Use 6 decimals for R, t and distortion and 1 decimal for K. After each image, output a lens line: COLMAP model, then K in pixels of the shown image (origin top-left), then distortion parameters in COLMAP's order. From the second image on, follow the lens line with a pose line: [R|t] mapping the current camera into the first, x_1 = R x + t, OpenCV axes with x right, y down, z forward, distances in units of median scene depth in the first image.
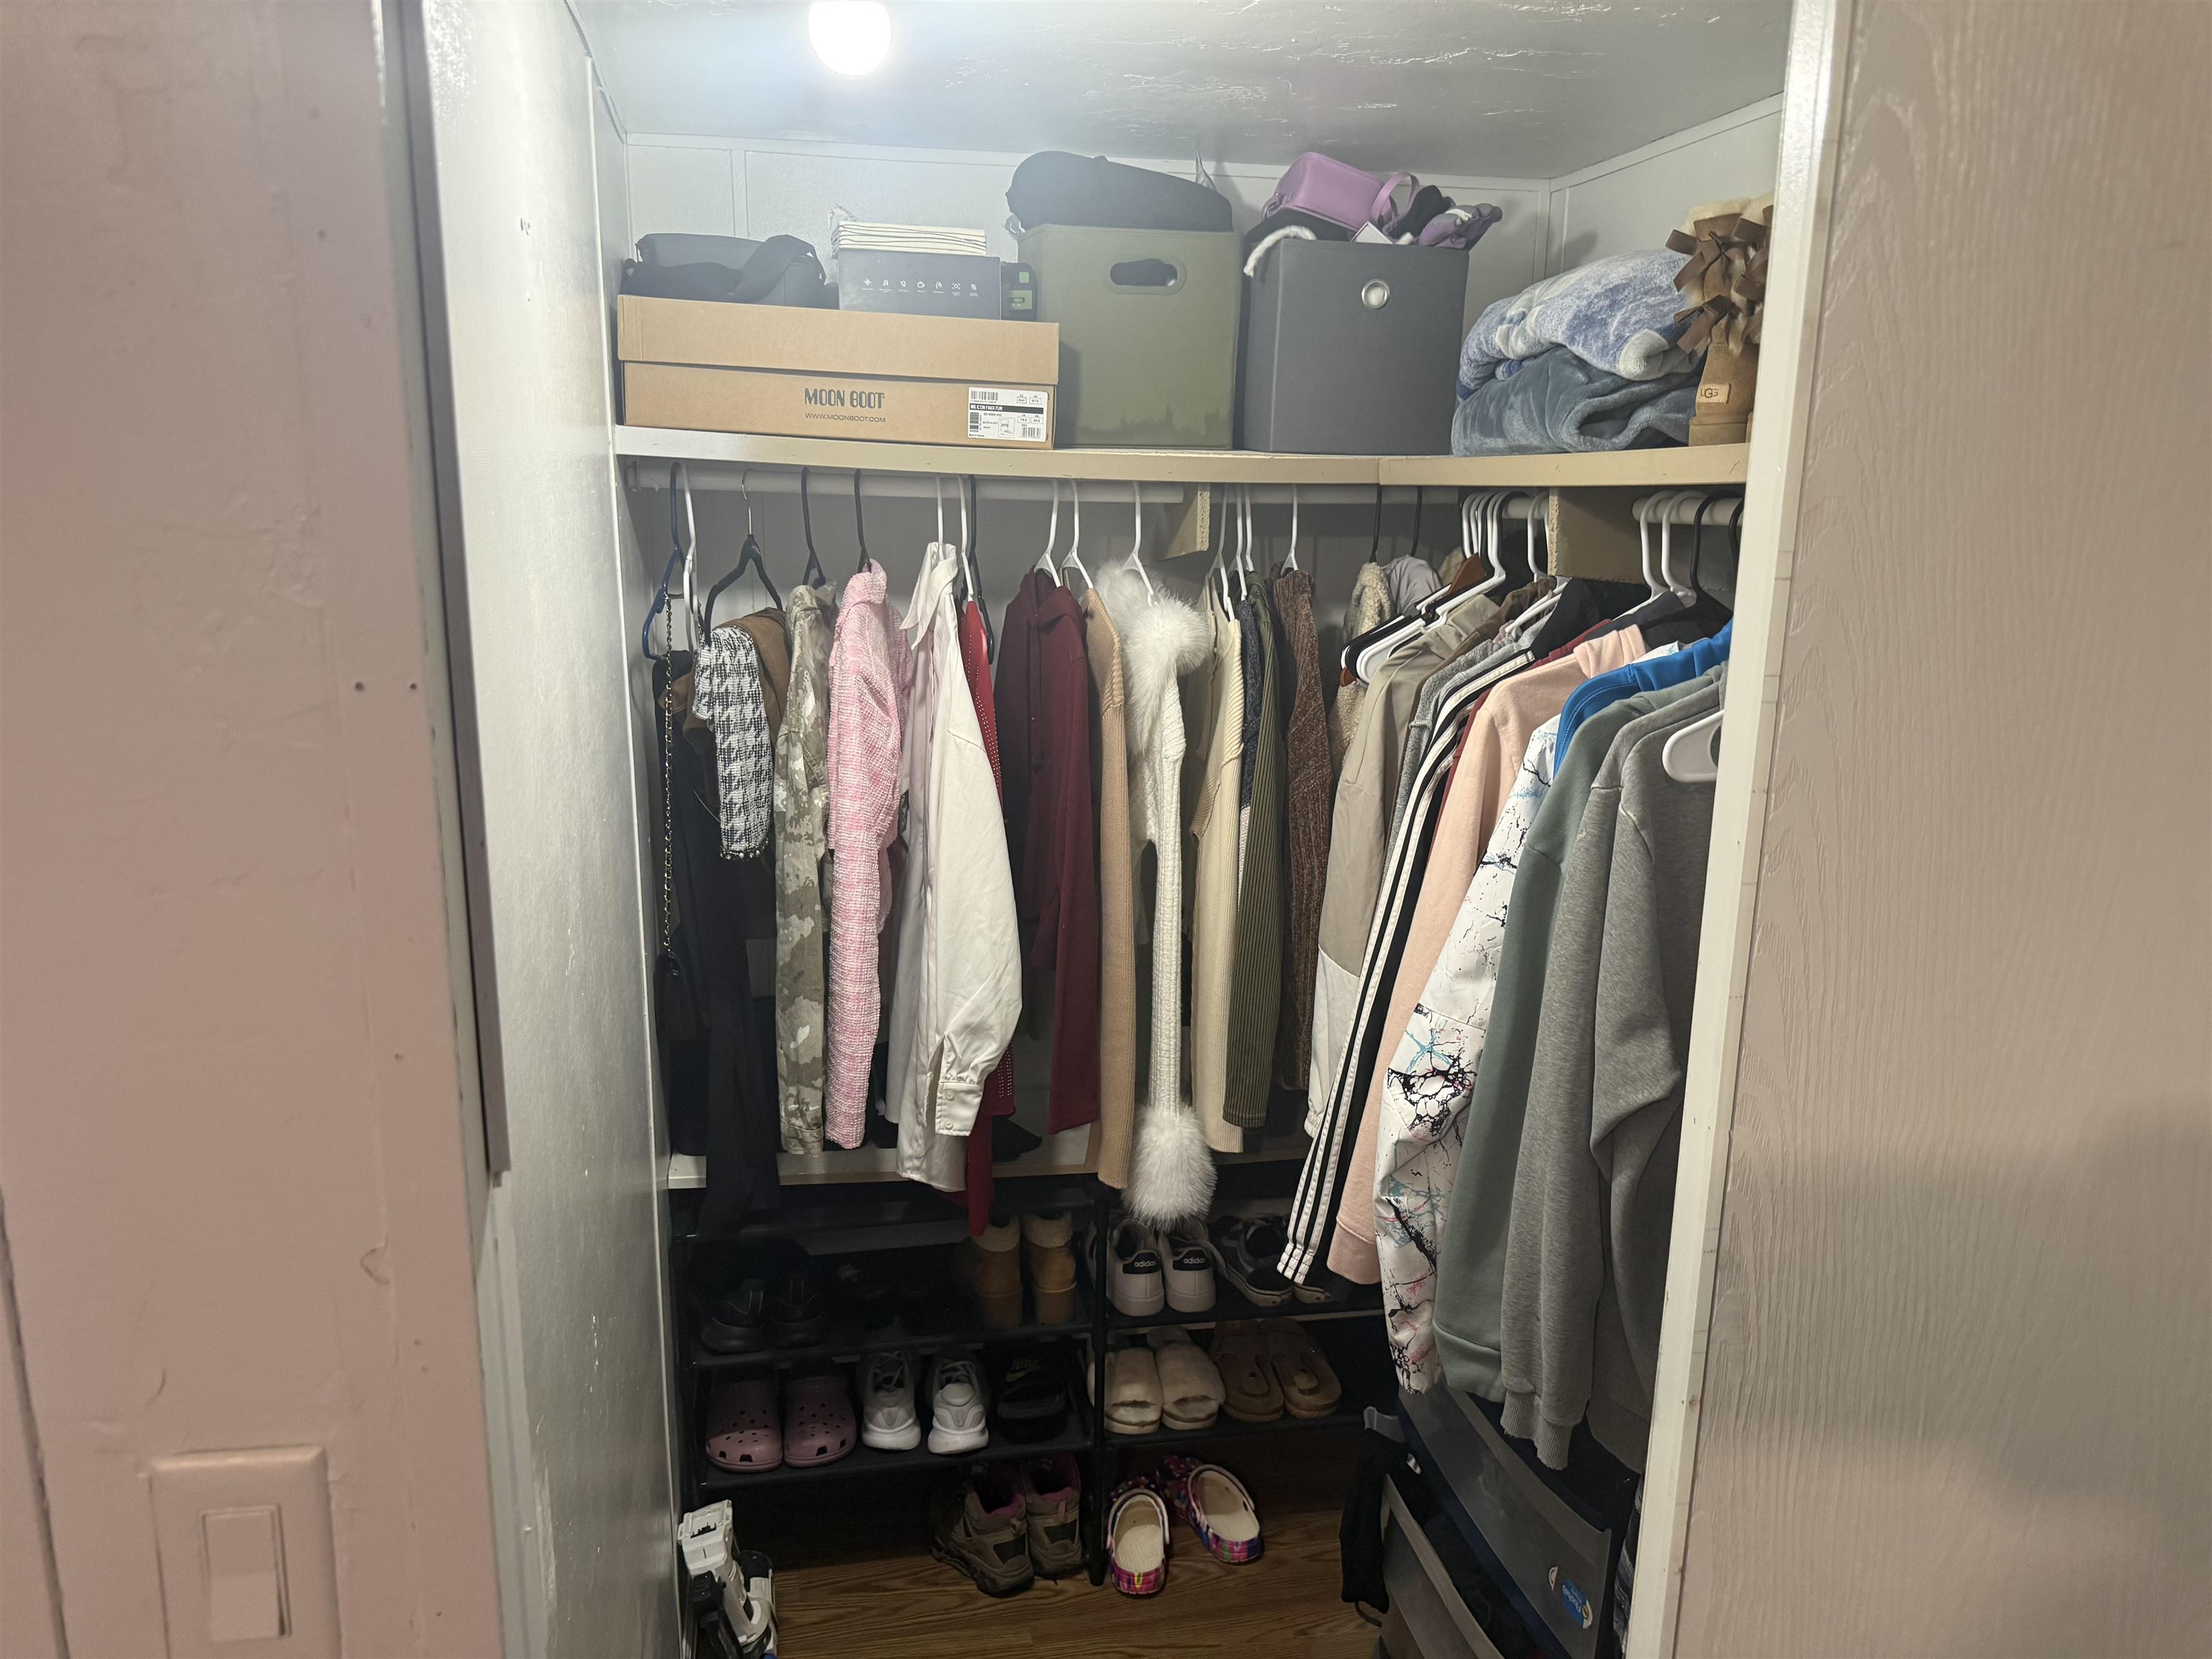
lens RADIAL K [[1564.7, 0, 1107.0], [0, 1564.7, 847.6], [0, 0, 1]] dist [0.193435, -0.460189]
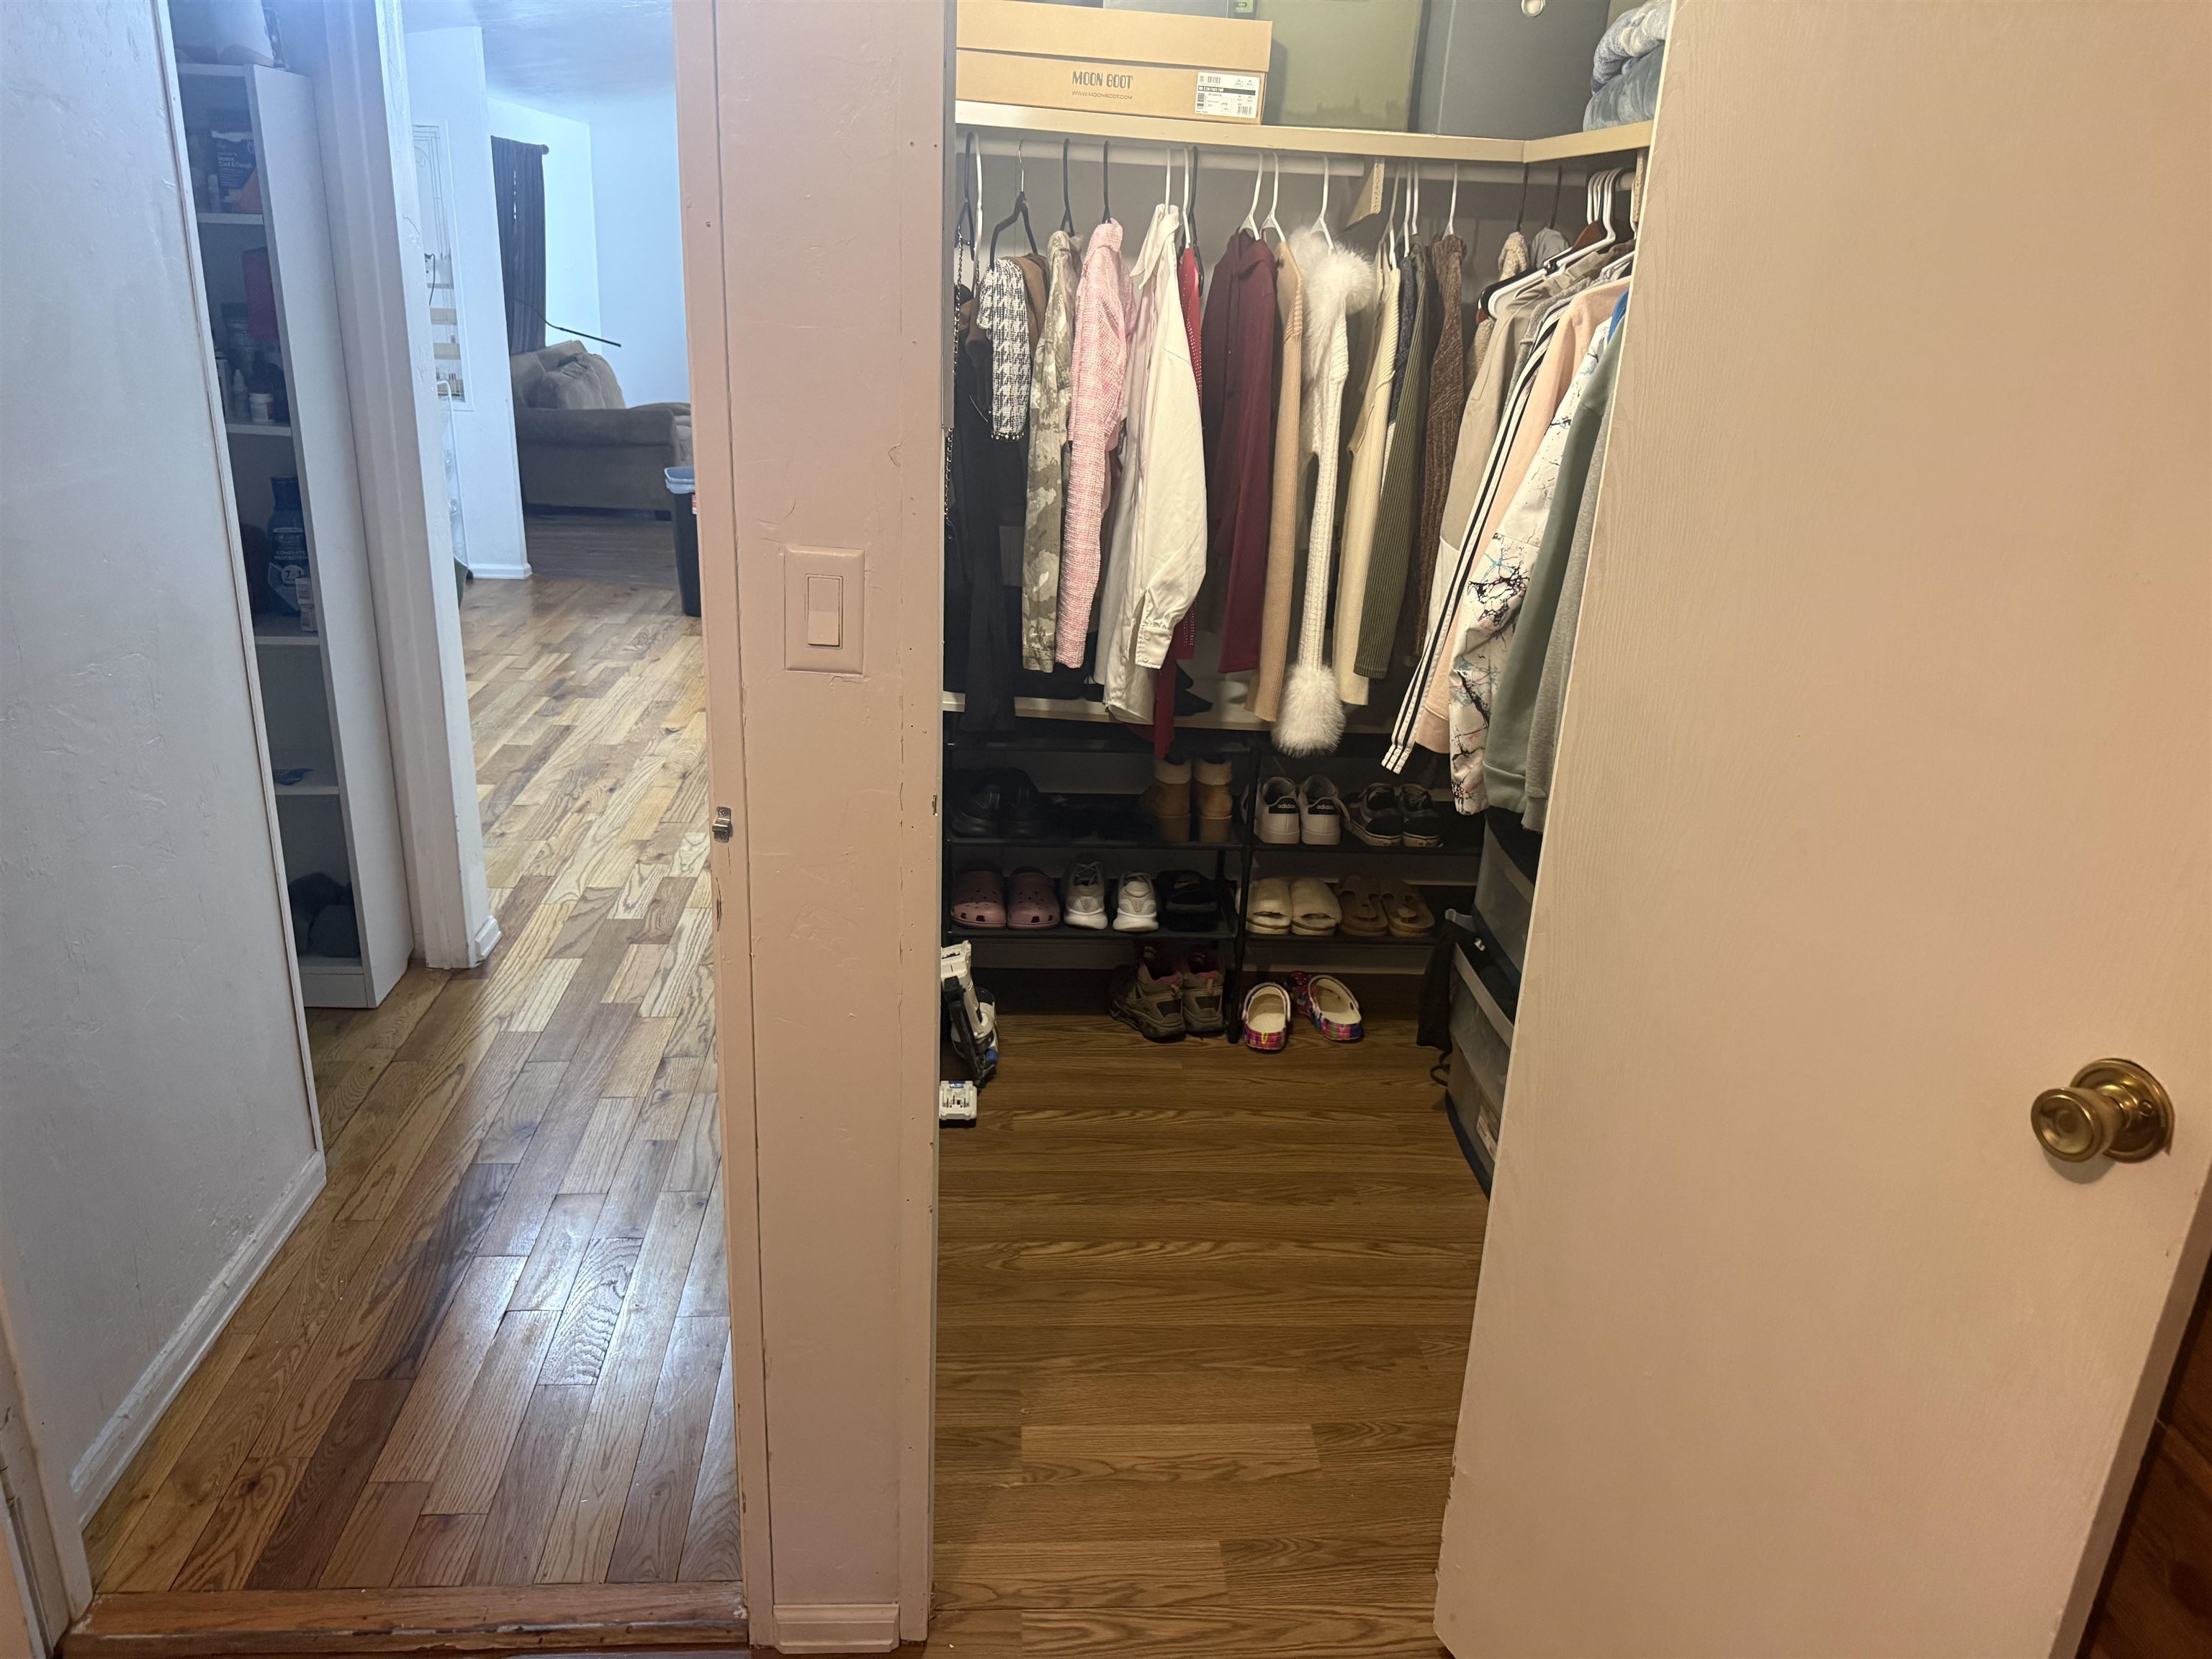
lens RADIAL K [[1553.3, 0, 1096.1], [0, 1553.3, 828.7], [0, 0, 1]] dist [0.130261, -0.247780]
pose [[0.990732, 0.072310, -0.114986, 0.021100], [-0.057498, 0.990198, 0.127290, 0.154090], [0.123063, -0.119499, 0.985178, -0.331047]]
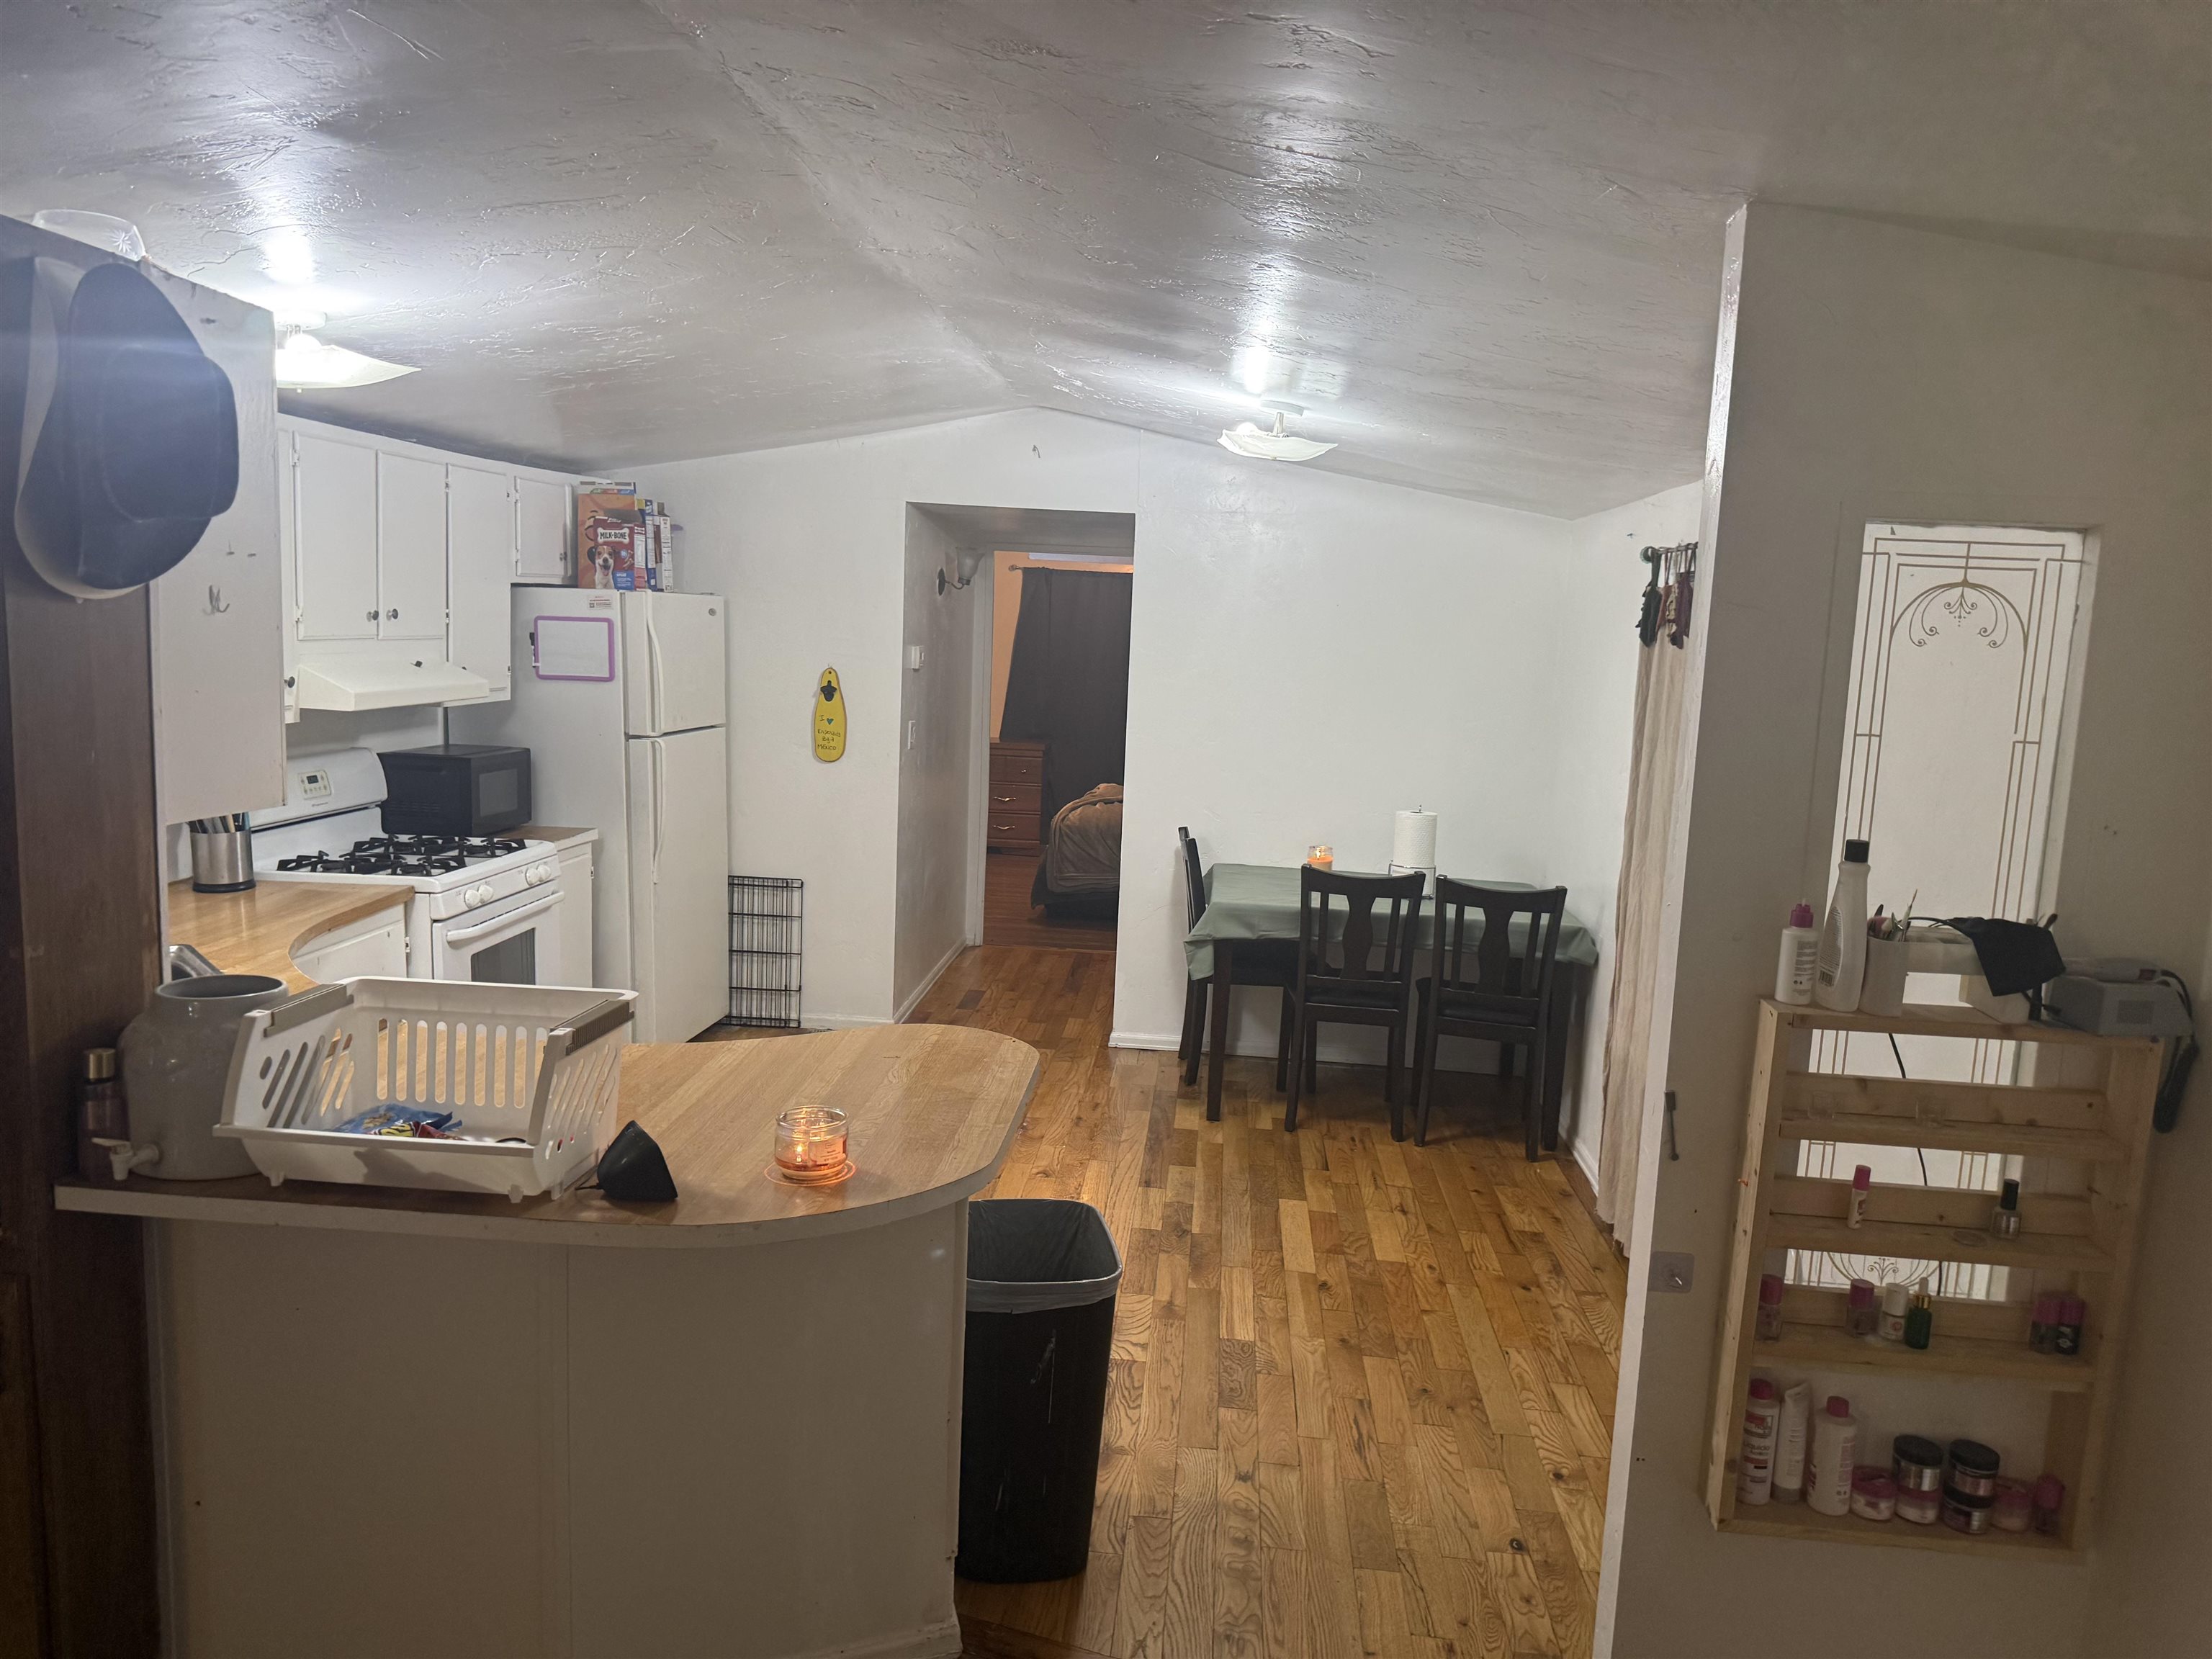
lens RADIAL K [[1553.3, 0, 1096.1], [0, 1553.3, 828.7], [0, 0, 1]] dist [0.130261, -0.247780]
pose [[-0.960101, -0.092918, 0.263766, -1.618637], [0.002573, 0.940213, 0.340578, -0.963463], [-0.279642, 0.327667, -0.902460, 4.055596]]
